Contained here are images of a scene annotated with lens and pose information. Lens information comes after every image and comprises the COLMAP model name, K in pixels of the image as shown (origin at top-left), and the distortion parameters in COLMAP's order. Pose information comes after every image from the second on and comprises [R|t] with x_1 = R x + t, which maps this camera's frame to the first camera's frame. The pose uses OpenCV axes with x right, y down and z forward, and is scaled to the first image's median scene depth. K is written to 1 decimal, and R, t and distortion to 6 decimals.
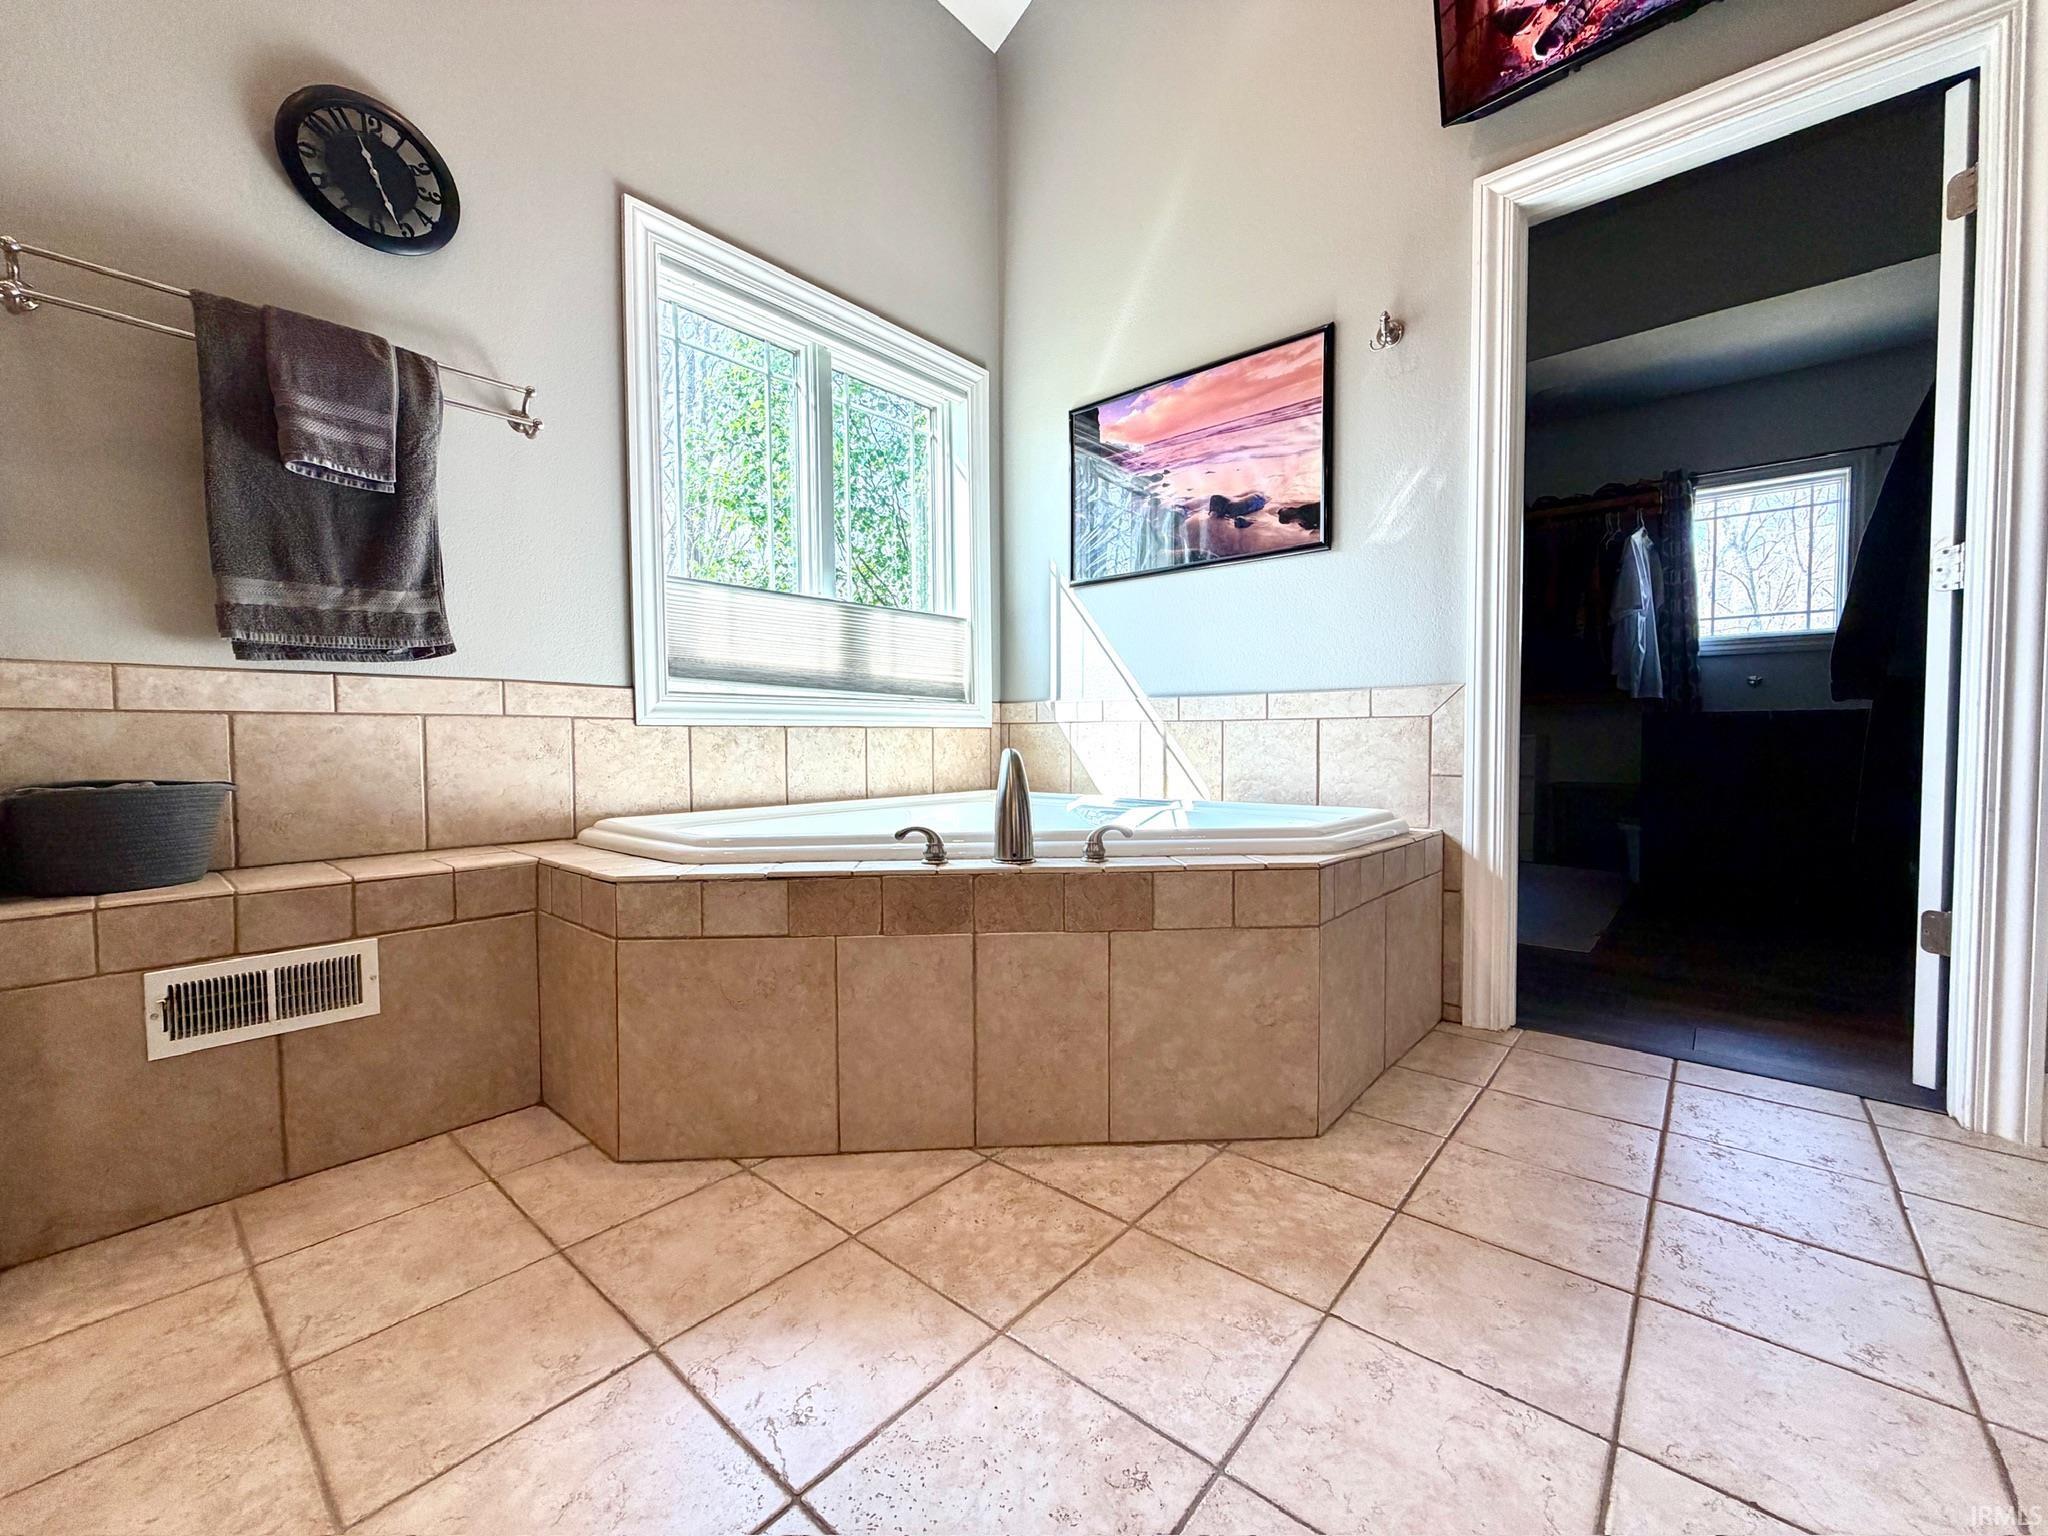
lens RADIAL K [[814.7, 0, 1017.3], [0, 814.7, 769.4], [0, 0, 1]] dist [0.002629, -0.001193]
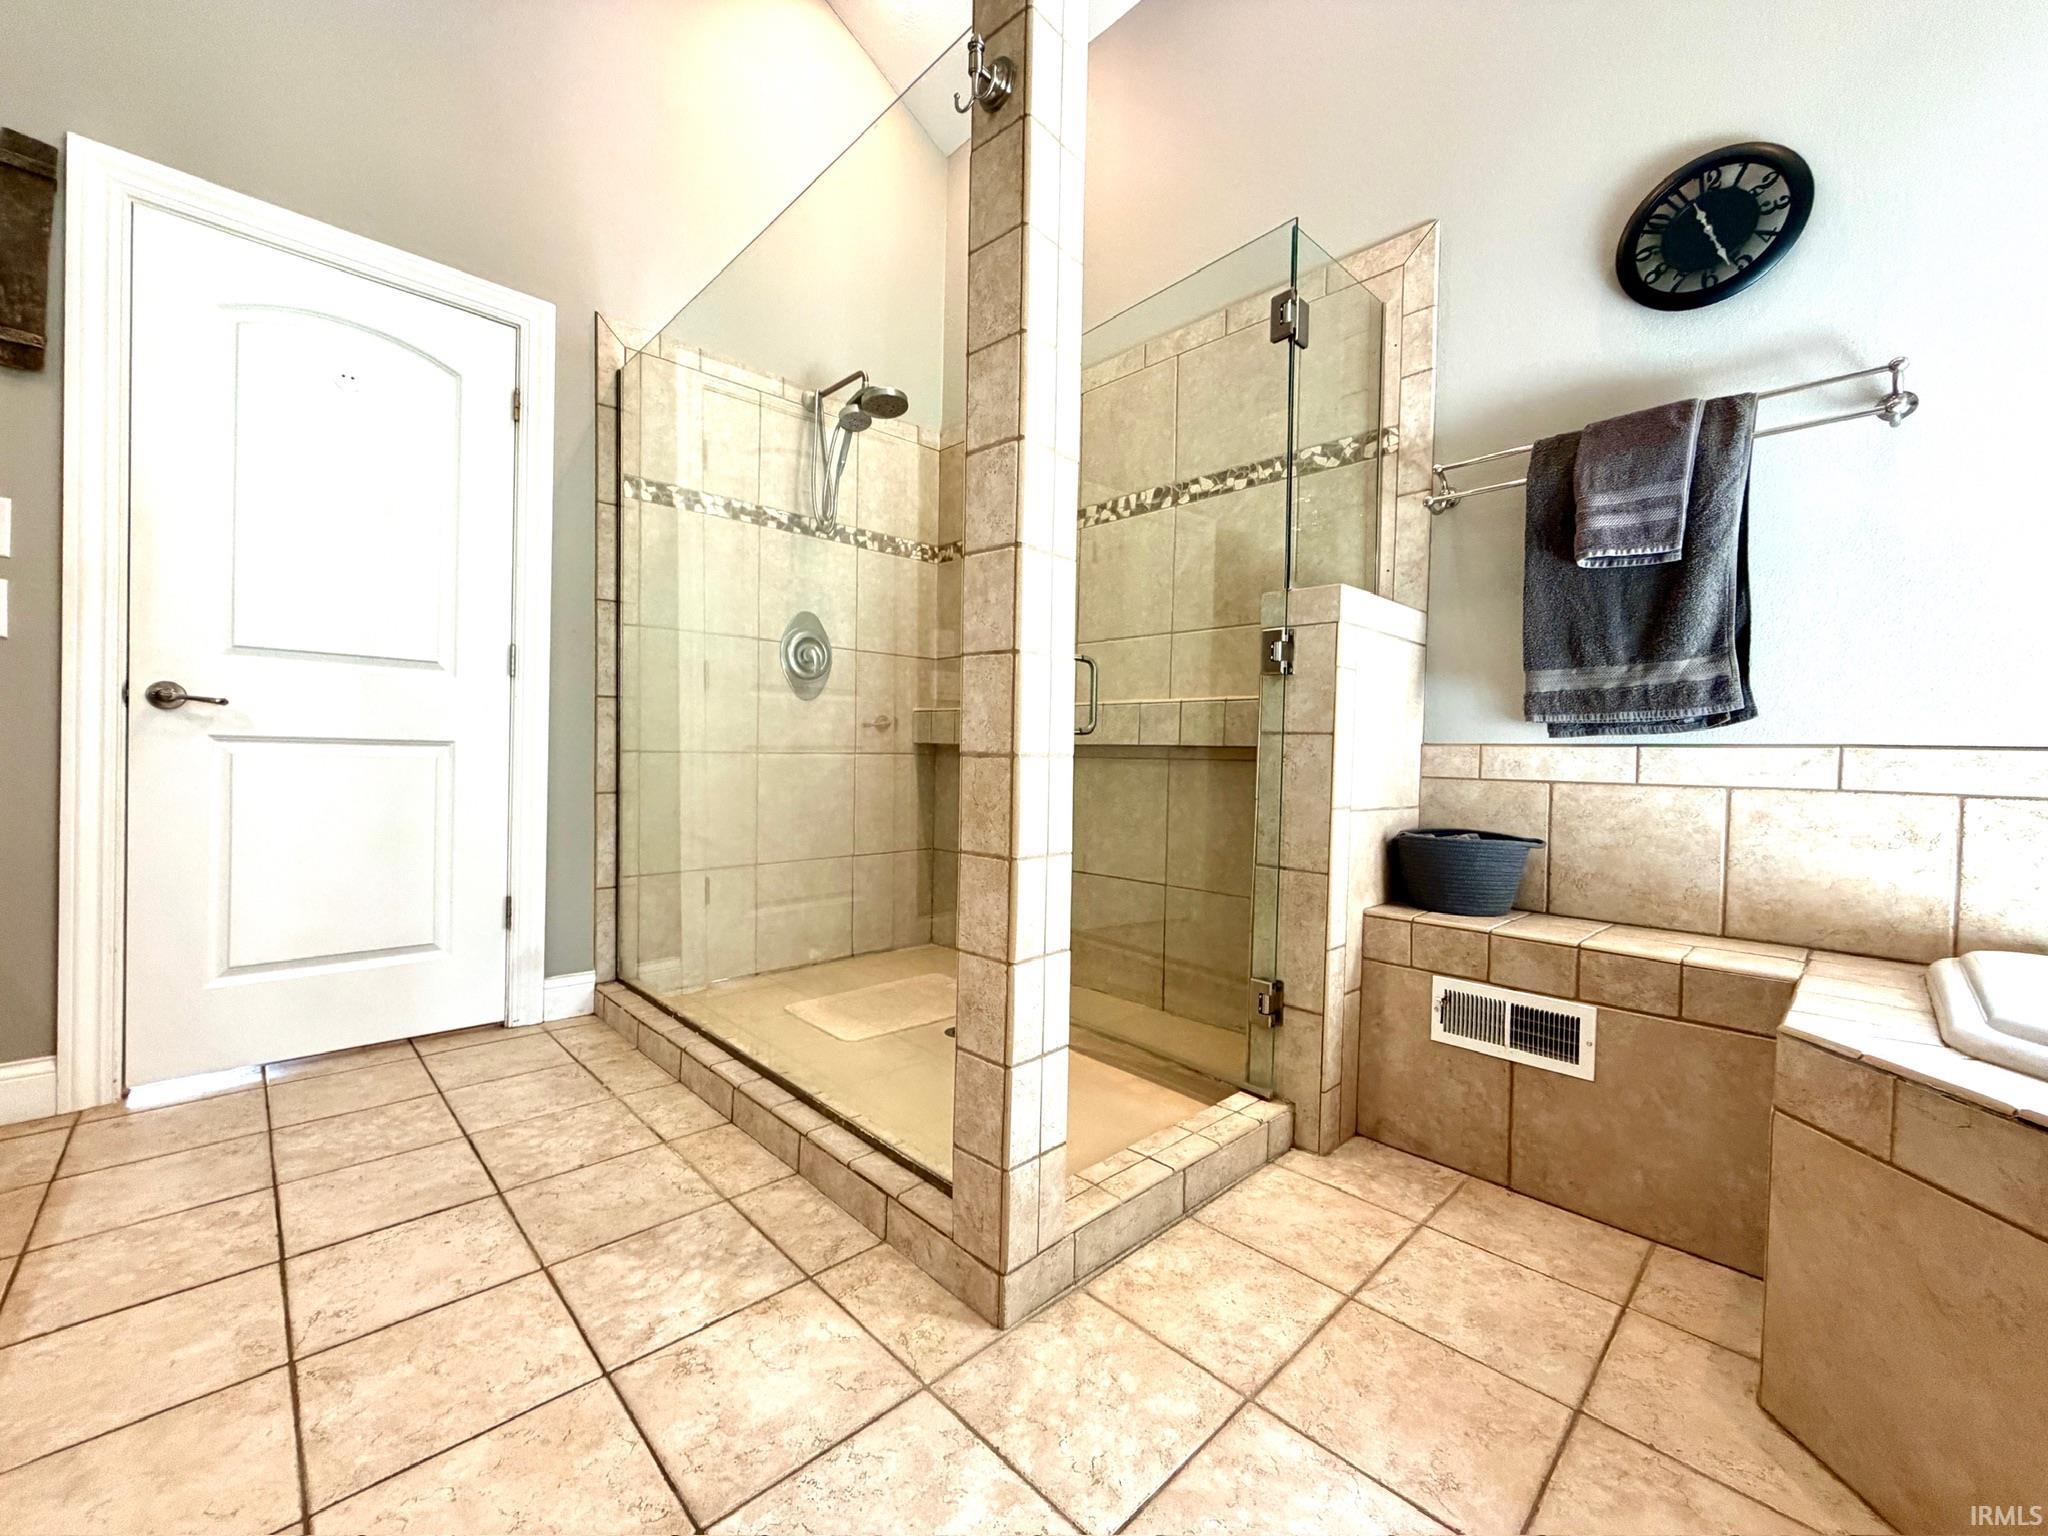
lens RADIAL K [[814.7, 0, 1018.2], [0, 814.7, 766.3], [0, 0, 1]] dist [0.002629, -0.001193]
pose [[-0.094351, 0.016299, -0.995406, 0.287666], [-0.056785, 0.998150, 0.021727, -0.073876], [0.993918, 0.058574, -0.093251, 0.340332]]
